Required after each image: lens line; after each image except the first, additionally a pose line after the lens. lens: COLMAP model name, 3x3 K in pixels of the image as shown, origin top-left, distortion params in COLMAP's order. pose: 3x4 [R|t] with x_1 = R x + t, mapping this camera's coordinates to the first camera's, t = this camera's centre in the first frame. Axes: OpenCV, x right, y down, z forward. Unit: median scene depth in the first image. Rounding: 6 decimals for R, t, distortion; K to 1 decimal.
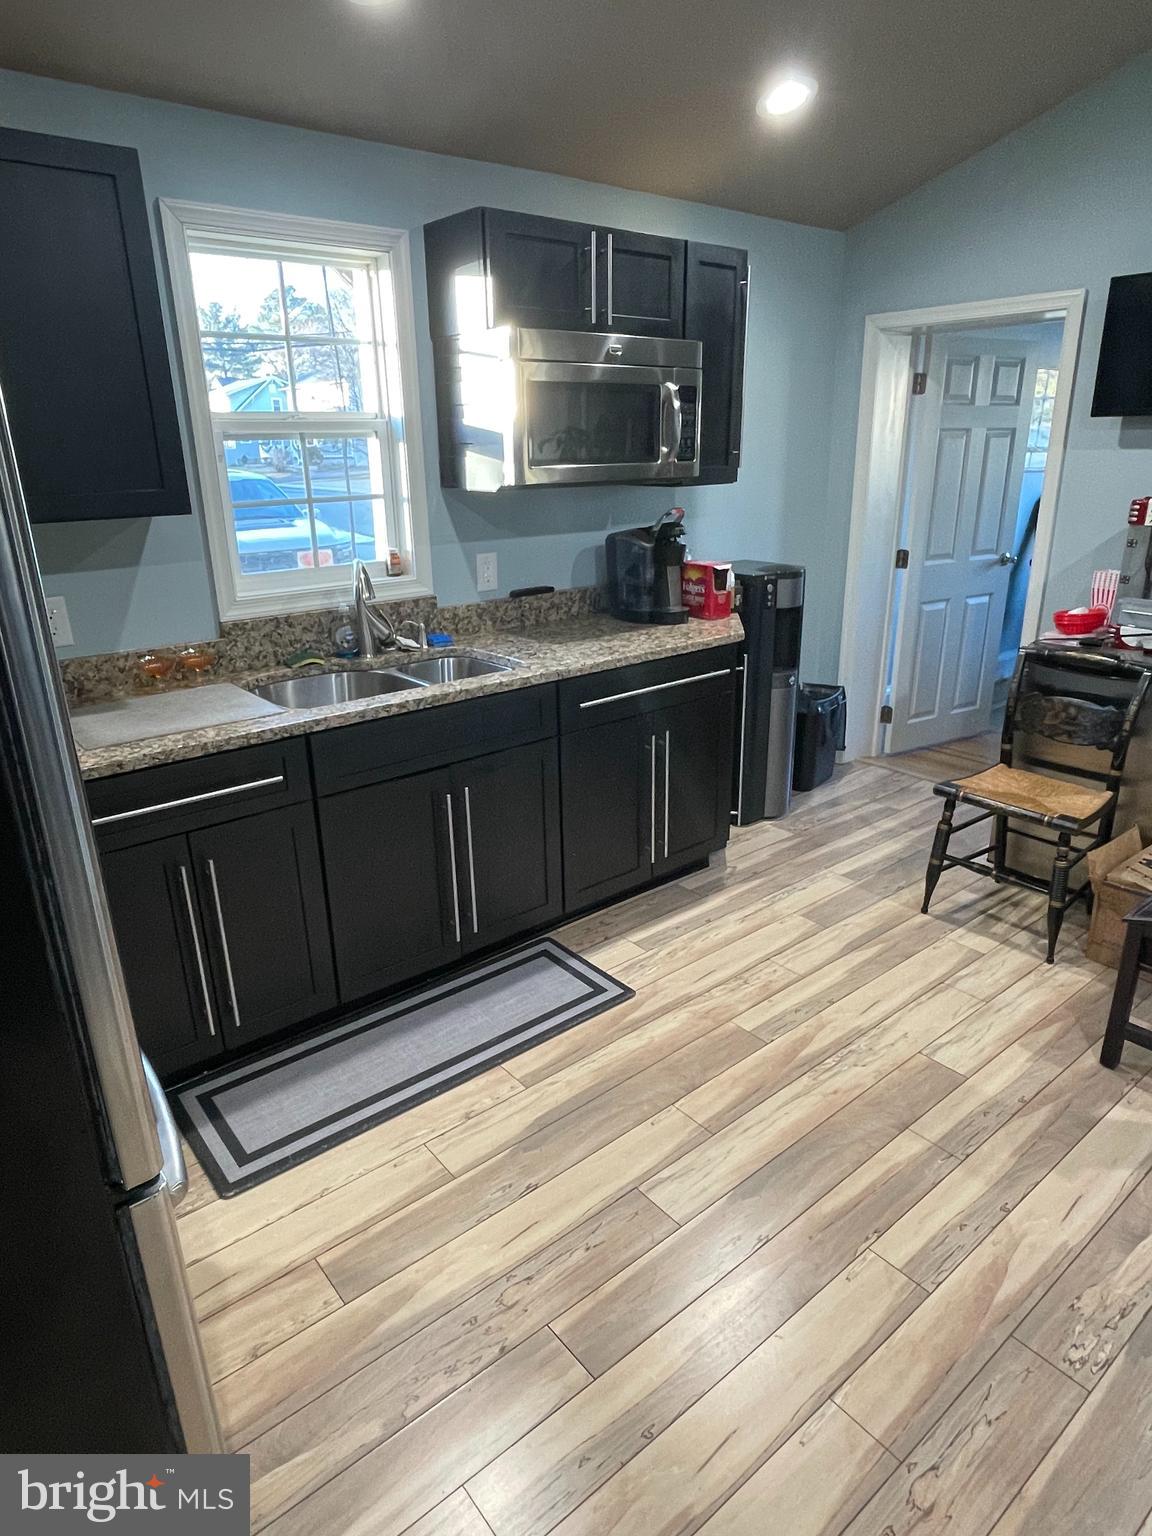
lens RADIAL K [[925.4, 0, 576.0], [0, 925.4, 768.0], [0, 0, 1]] dist [-0.006617, -0.002487]
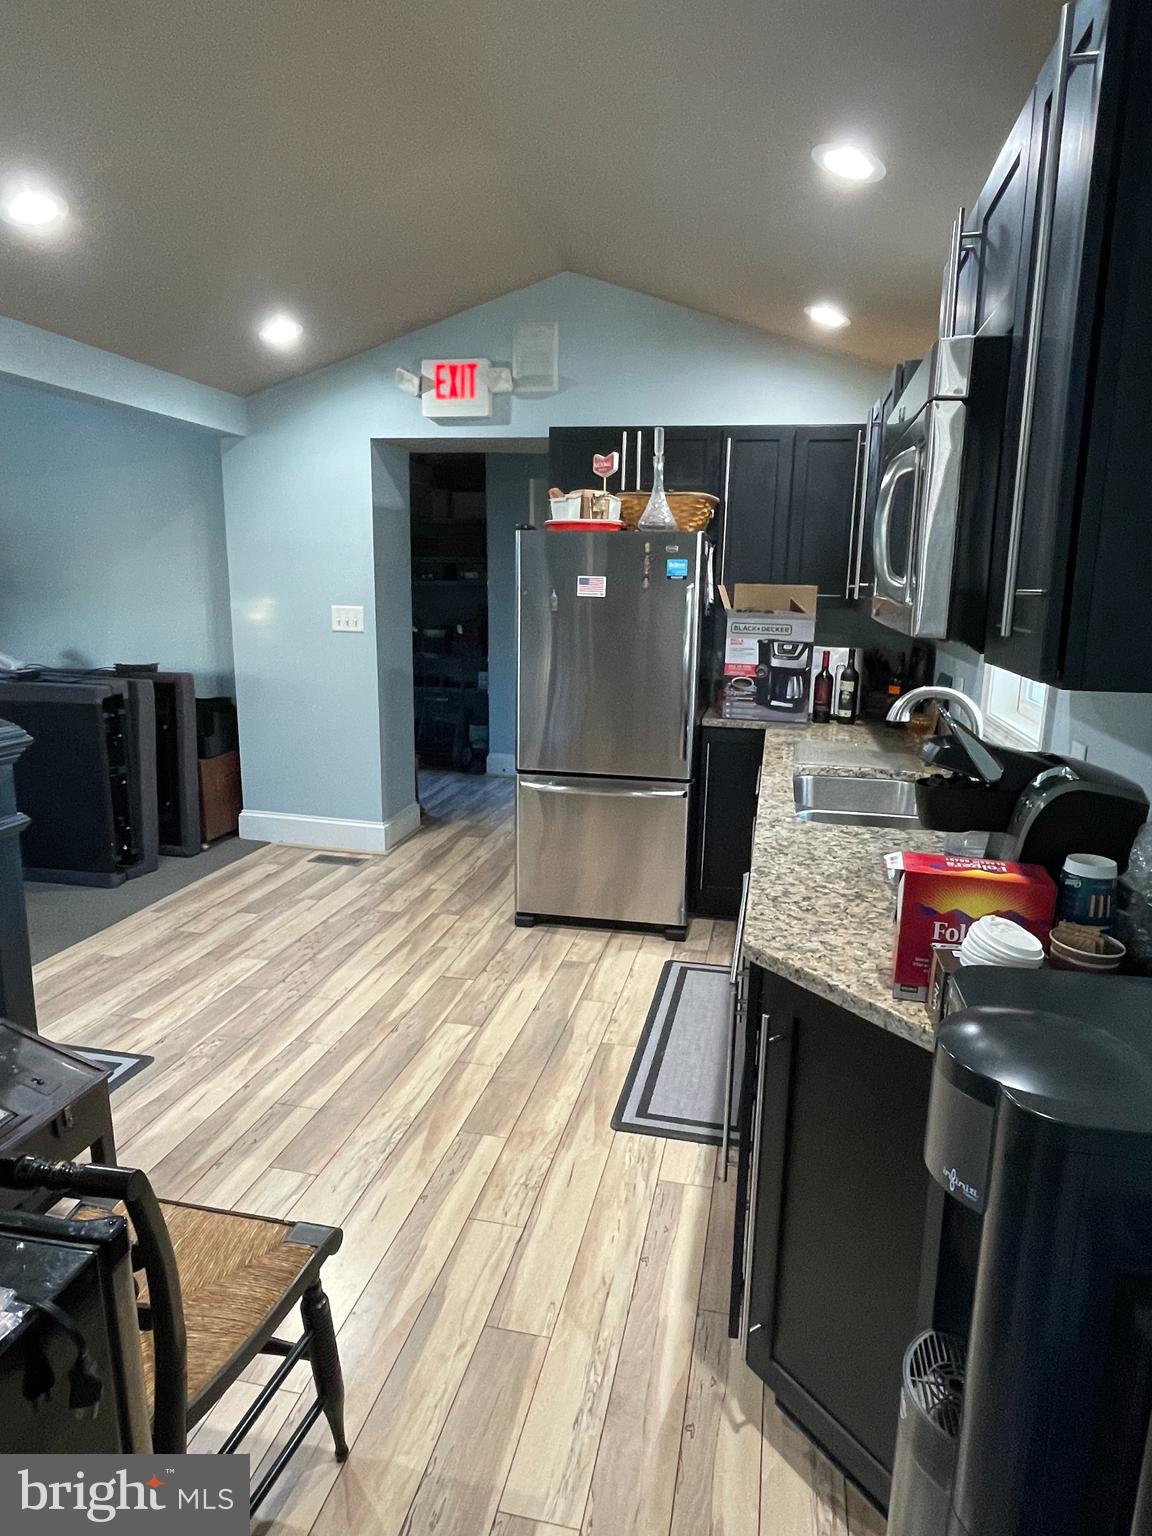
lens RADIAL K [[927.7, 0, 579.4], [0, 927.7, 766.6], [0, 0, 1]] dist [0.001666, 0.000003]
pose [[-0.781078, 0.129952, -0.610761, 0.603464], [-0.210237, 0.866272, 0.453181, -0.485274], [0.587978, 0.482374, -0.649305, 1.376804]]
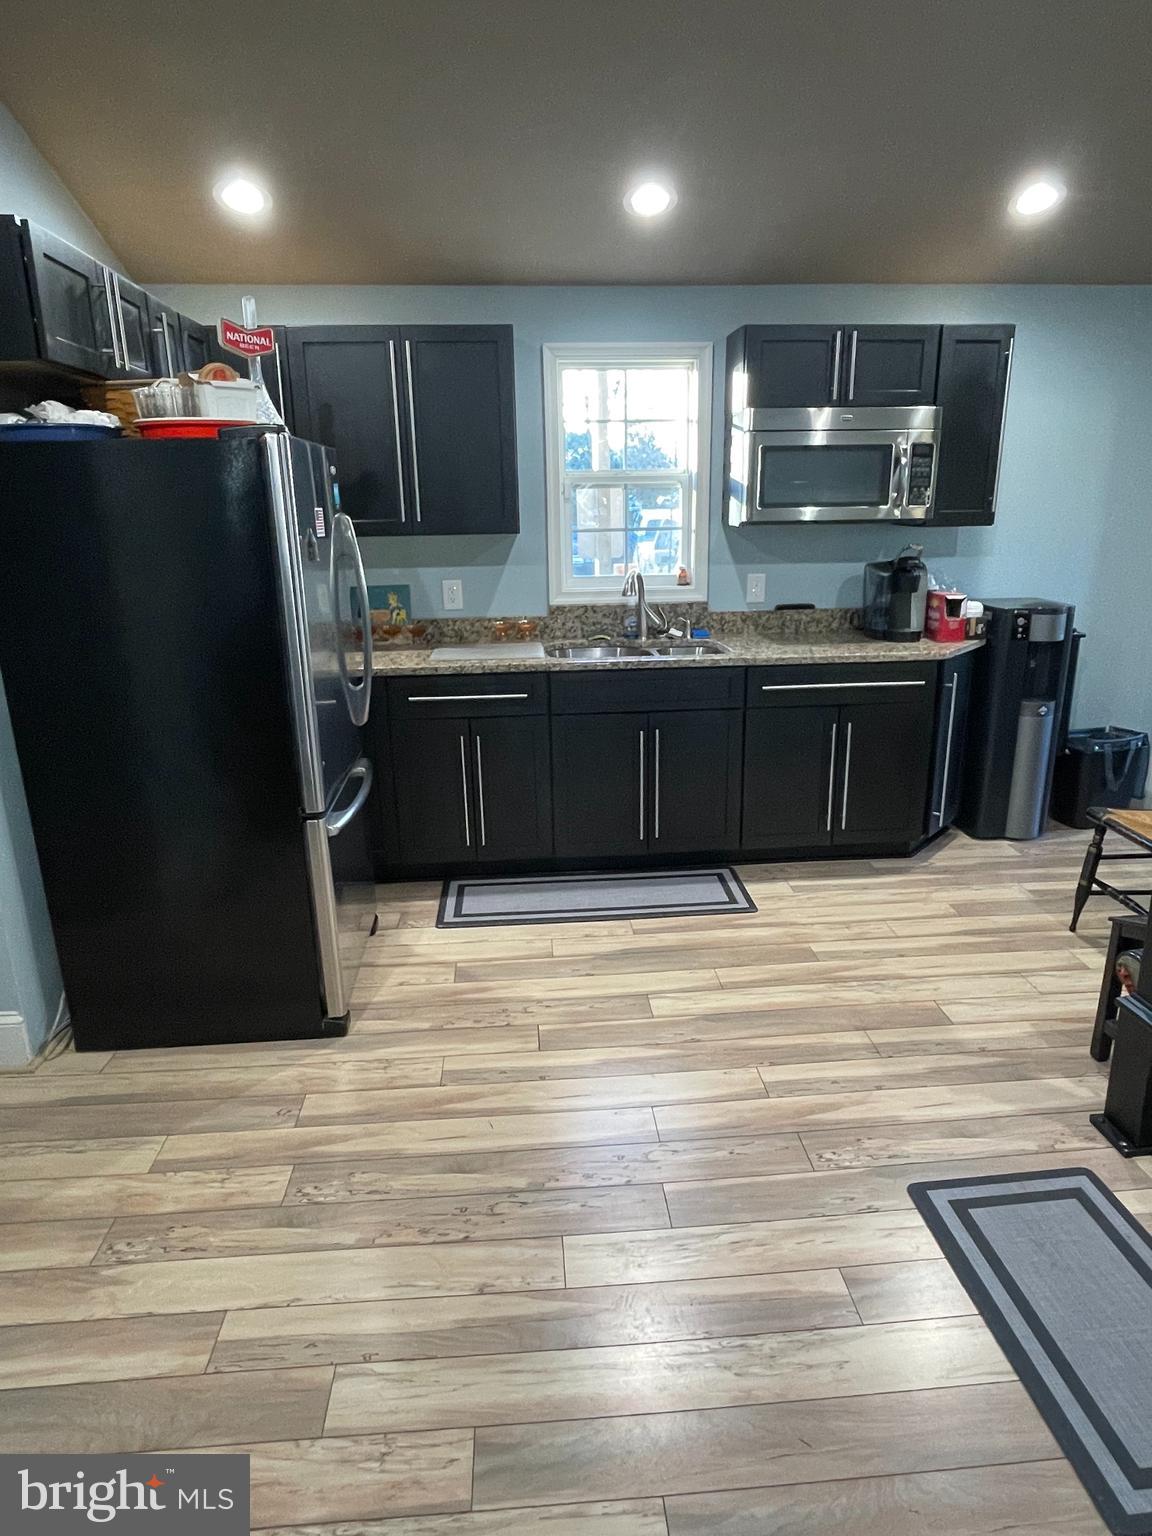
lens RADIAL K [[927.7, 0, 579.4], [0, 927.7, 766.6], [0, 0, 1]] dist [0.001666, 0.000003]
pose [[0.820123, 0.165647, -0.547685, 0.521640], [-0.189446, 0.981801, 0.013262, 0.073195], [0.539915, 0.092881, 0.836579, -0.230637]]
